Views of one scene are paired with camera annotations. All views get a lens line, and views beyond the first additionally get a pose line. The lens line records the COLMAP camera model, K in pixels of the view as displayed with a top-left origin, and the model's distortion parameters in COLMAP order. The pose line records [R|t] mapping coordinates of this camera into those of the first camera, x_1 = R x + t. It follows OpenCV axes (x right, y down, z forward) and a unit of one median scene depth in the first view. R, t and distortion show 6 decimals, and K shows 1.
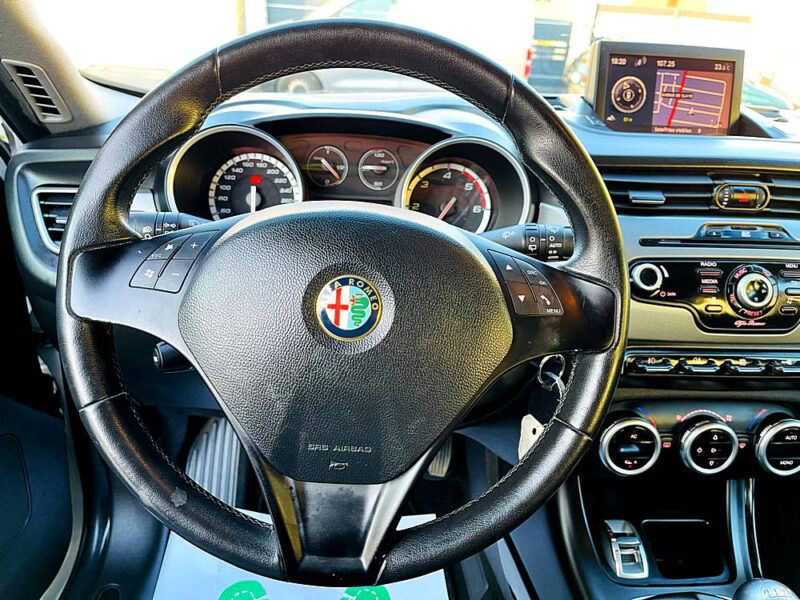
lens RADIAL K [[612.5, 0, 400.2], [0, 612.5, 299.4], [0, 0, 1]] dist [0.015512, -0.027311]
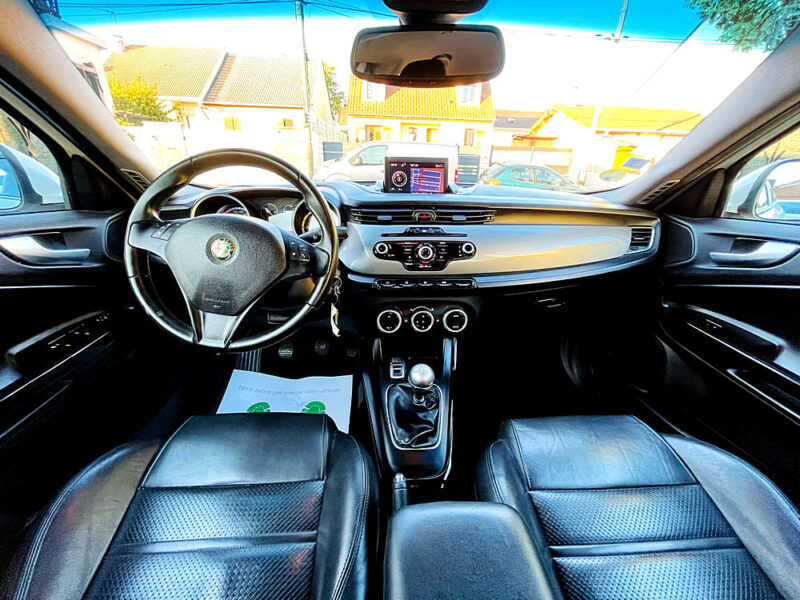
lens RADIAL K [[318.2, 0, 401.6], [0, 318.2, 302.8], [0, 0, 1]] dist [-0.002078, 0.000126]
pose [[0.999298, -0.024020, -0.028746, 0.461601], [0.023987, 0.999711, -0.001488, 0.168612], [0.028774, 0.000798, 0.999586, -0.260669]]
